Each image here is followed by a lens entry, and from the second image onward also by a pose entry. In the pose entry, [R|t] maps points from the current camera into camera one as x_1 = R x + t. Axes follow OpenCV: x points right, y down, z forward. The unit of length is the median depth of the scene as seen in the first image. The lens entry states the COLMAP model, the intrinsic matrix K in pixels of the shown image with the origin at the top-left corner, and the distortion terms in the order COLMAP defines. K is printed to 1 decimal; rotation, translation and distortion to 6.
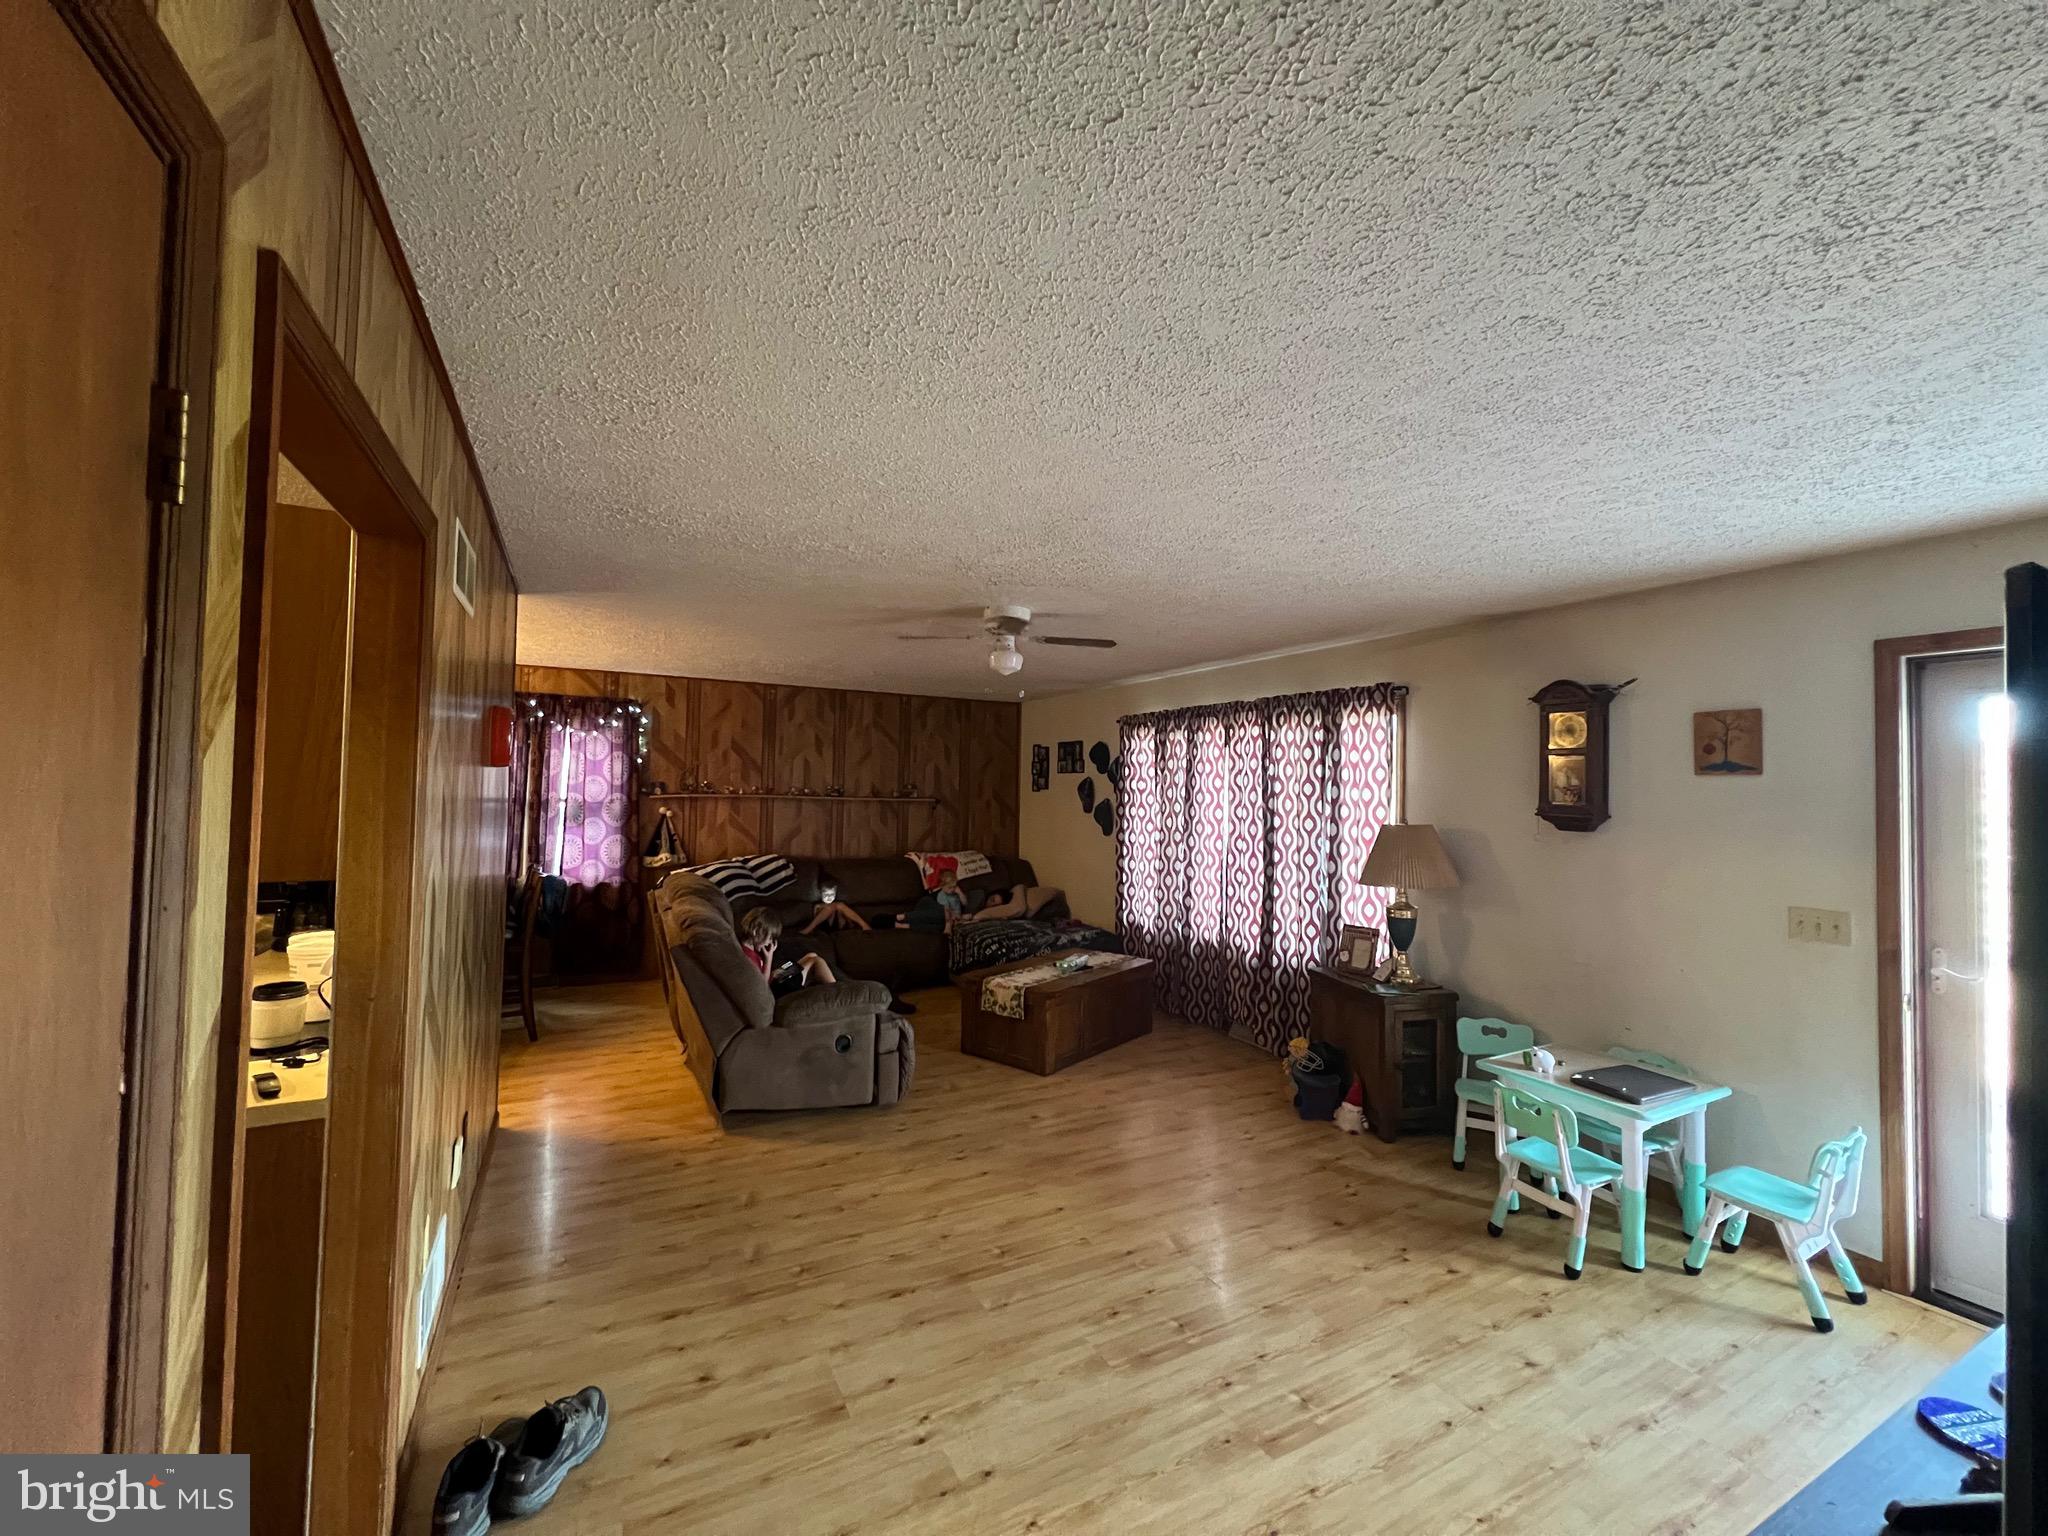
lens RADIAL K [[818.4, 0, 1018.9], [0, 818.4, 761.7], [0, 0, 1]] dist [0.002095, -0.000162]
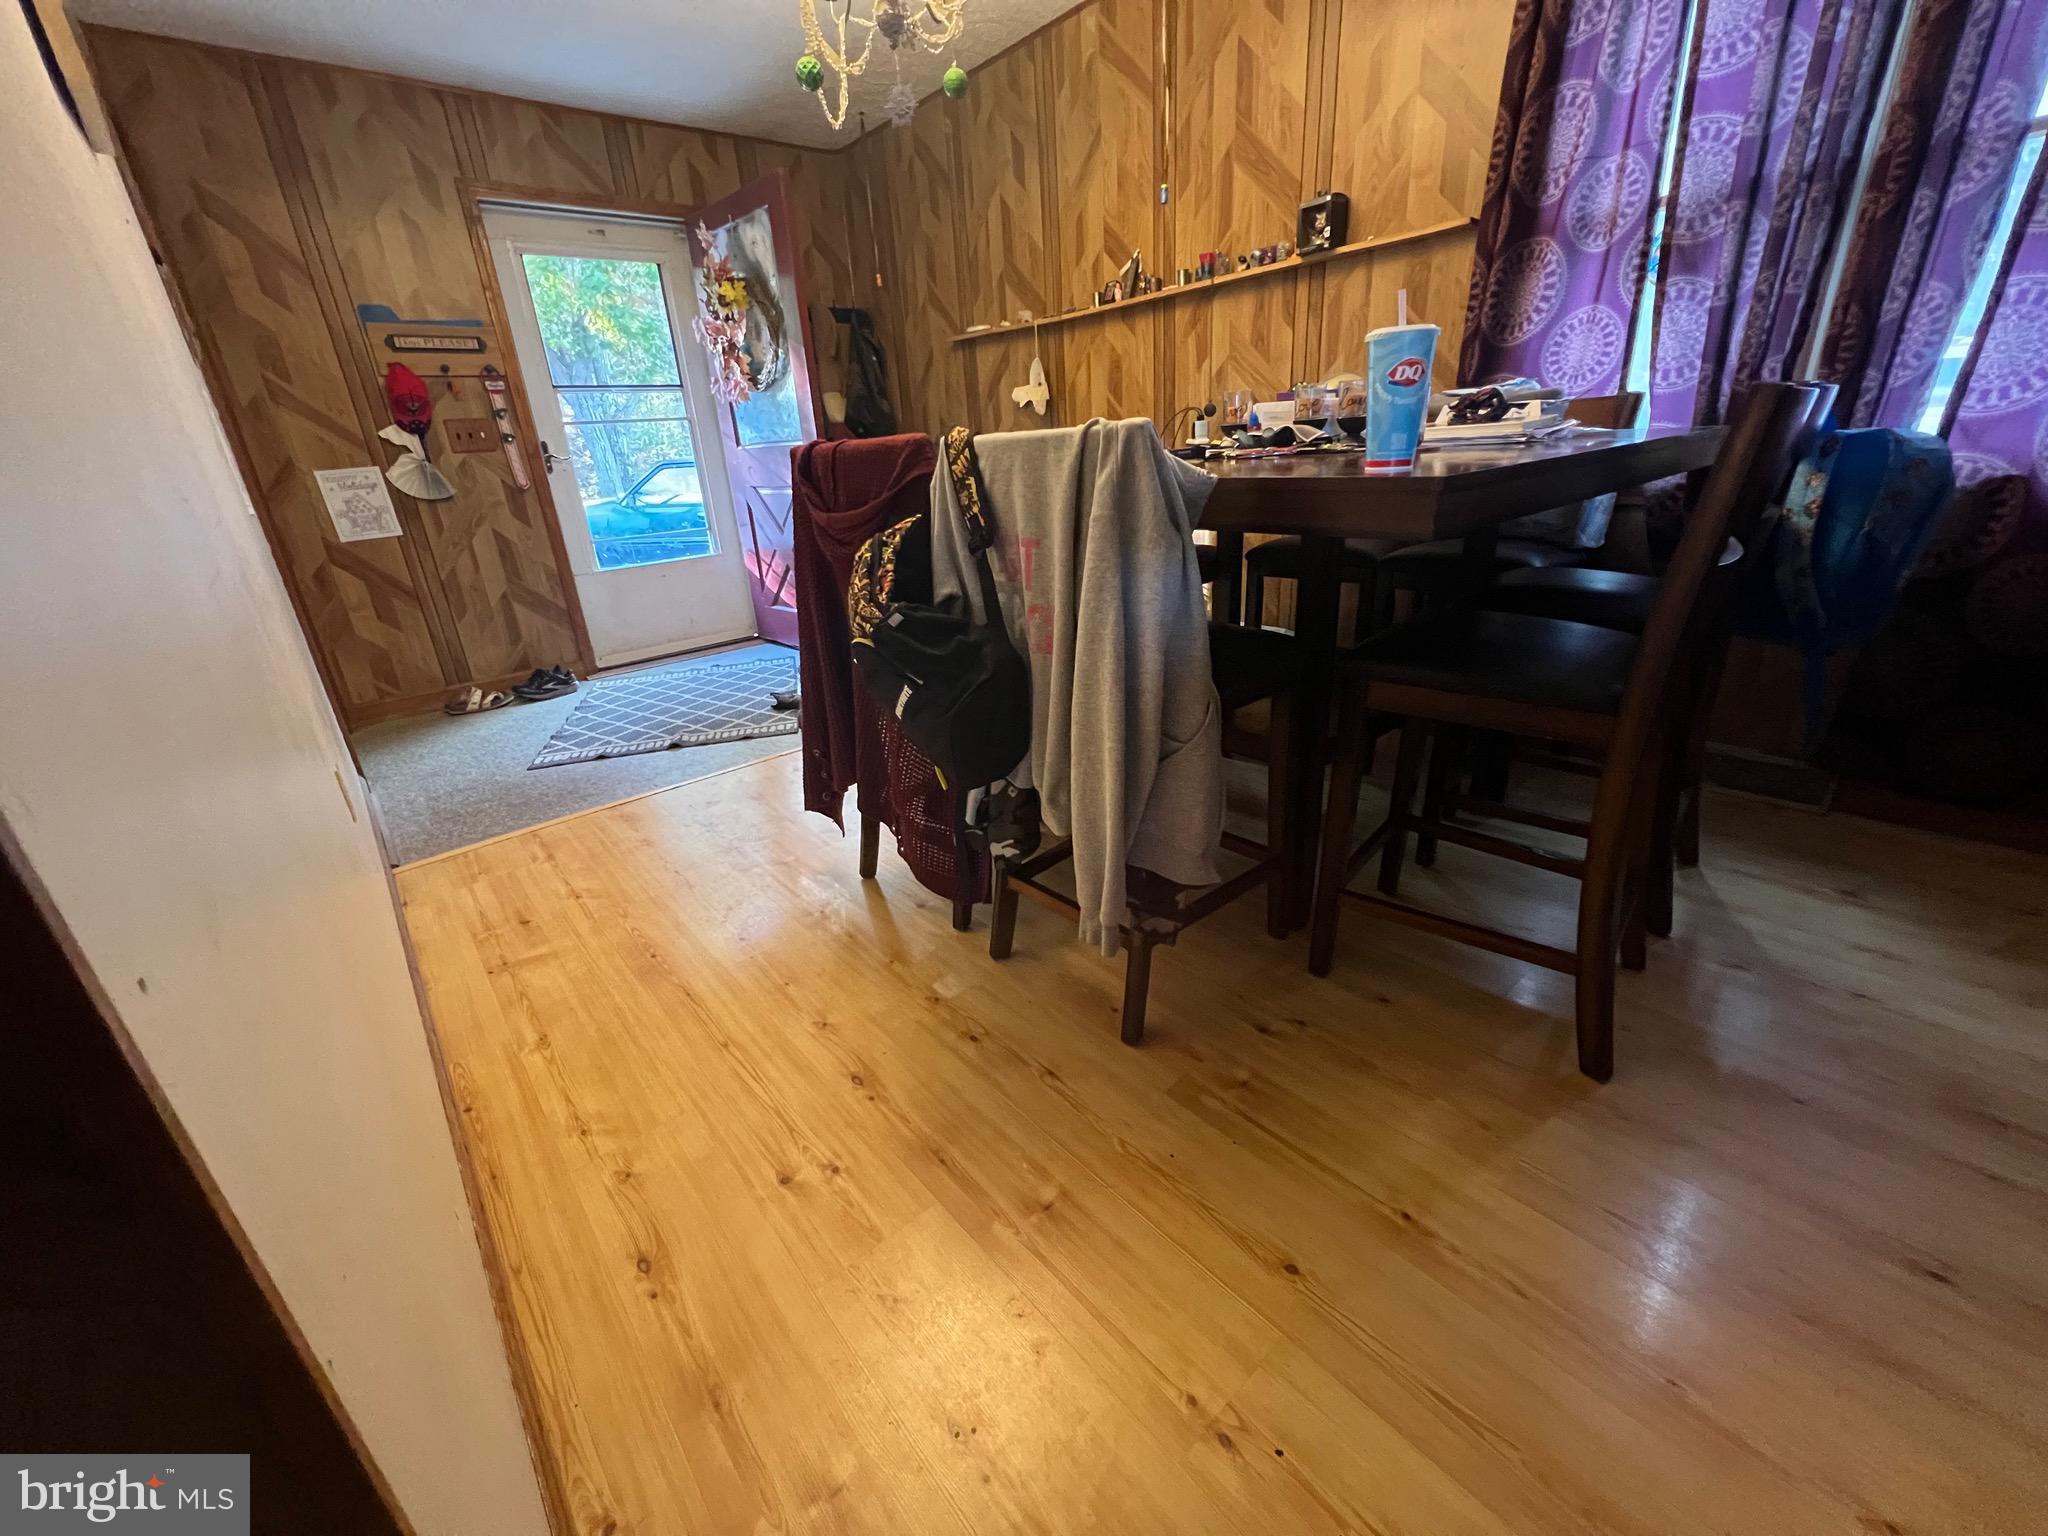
lens RADIAL K [[818.4, 0, 1017.3], [0, 818.4, 759.5], [0, 0, 1]] dist [0.002095, -0.000162]
pose [[0.217103, 0.326478, -0.919934, -0.336564], [0.103566, 0.929389, 0.354274, 0.108004], [0.970639, -0.172188, 0.167961, 0.630443]]
